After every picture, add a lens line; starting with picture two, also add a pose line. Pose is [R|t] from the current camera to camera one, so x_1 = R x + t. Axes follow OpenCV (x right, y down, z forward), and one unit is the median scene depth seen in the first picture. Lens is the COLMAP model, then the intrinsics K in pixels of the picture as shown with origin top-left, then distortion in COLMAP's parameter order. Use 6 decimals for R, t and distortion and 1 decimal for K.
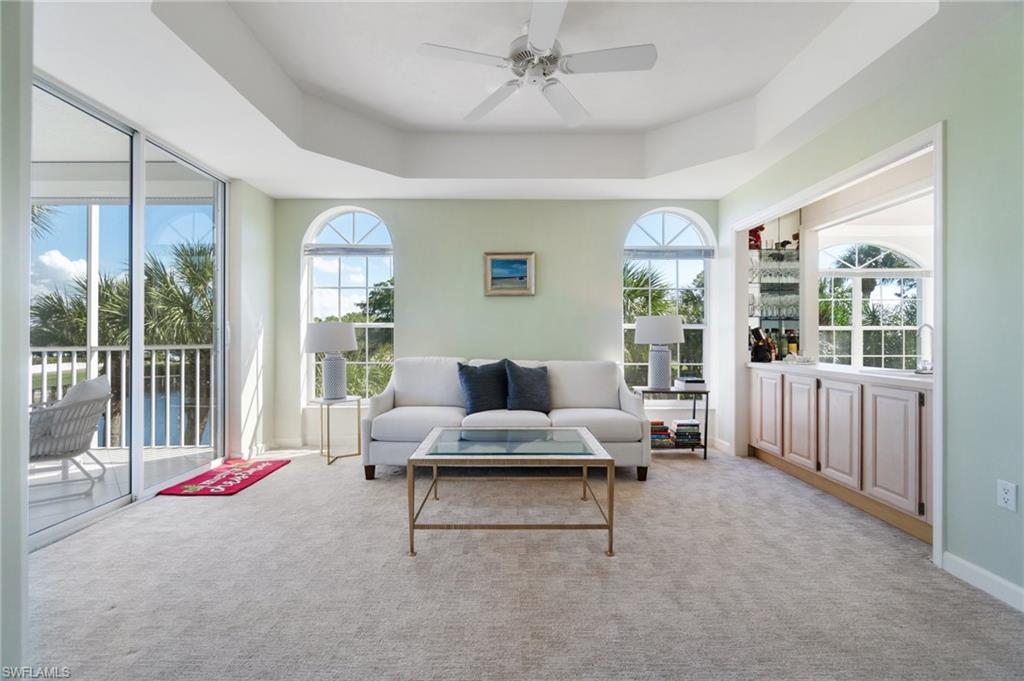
lens RADIAL K [[442.7, 0, 513.1], [0, 442.7, 345.3], [0, 0, 1]] dist [-0.004396, 0.001387]
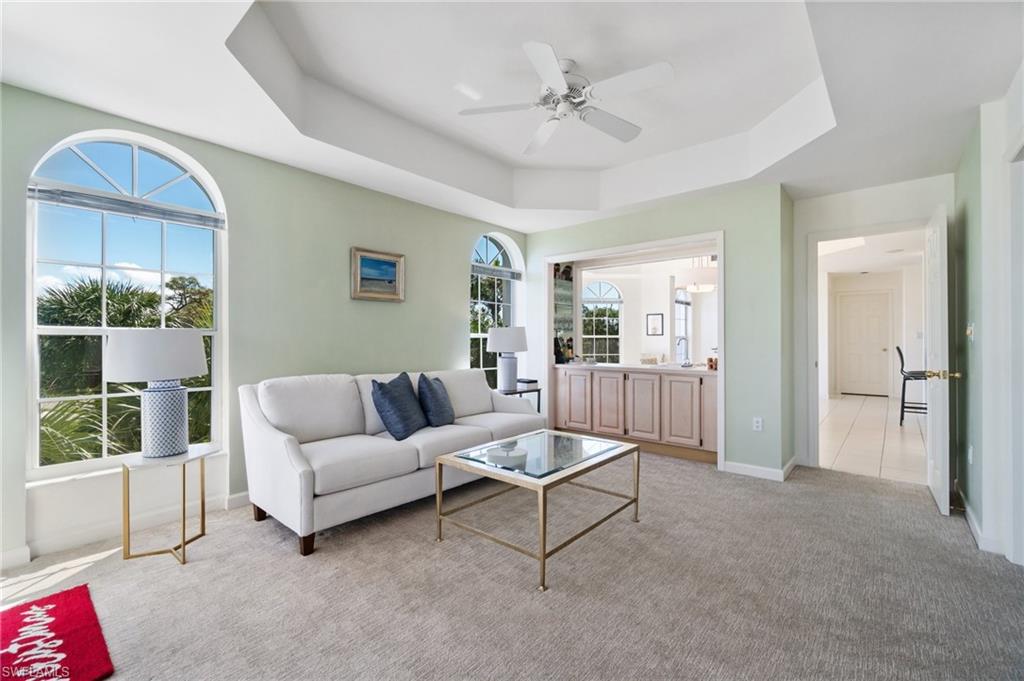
lens RADIAL K [[442.7, 0, 505.9], [0, 442.7, 342.1], [0, 0, 1]] dist [-0.004396, 0.001387]
pose [[0.654377, -0.006193, 0.756143, -0.582428], [0.016576, 0.999844, -0.006156, -0.022006], [-0.755986, 0.016562, 0.654378, 0.266882]]
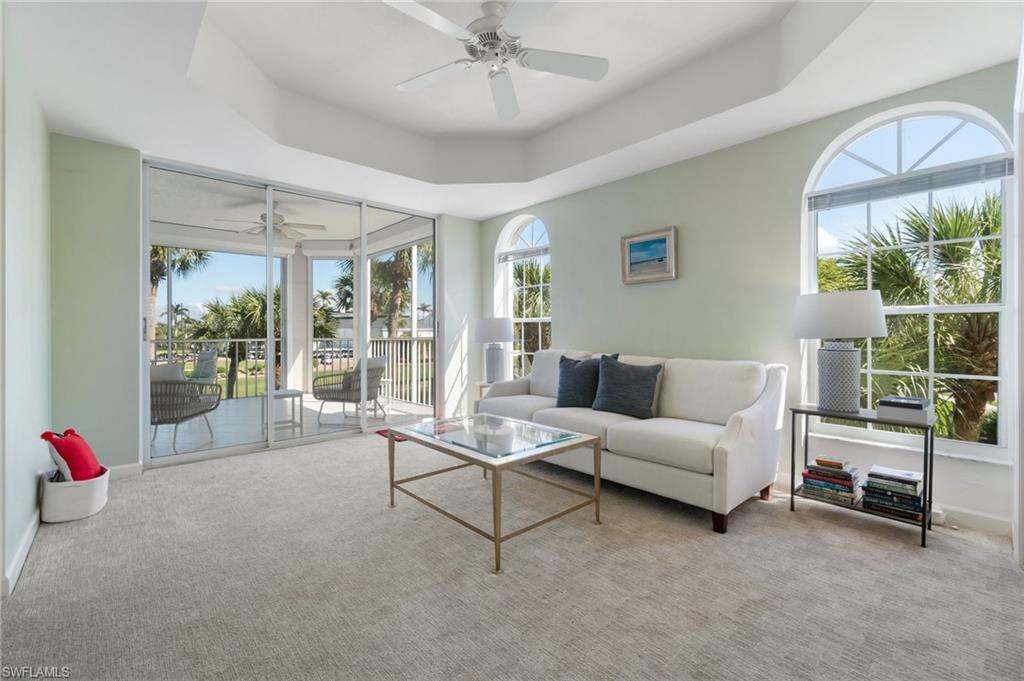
lens RADIAL K [[442.7, 0, 501.3], [0, 442.7, 342.6], [0, 0, 1]] dist [-0.004396, 0.001387]
pose [[0.653758, 0.016383, -0.756526, 0.528237], [-0.004352, 0.999830, 0.017891, -0.008170], [0.756691, -0.008403, 0.653719, 0.244204]]
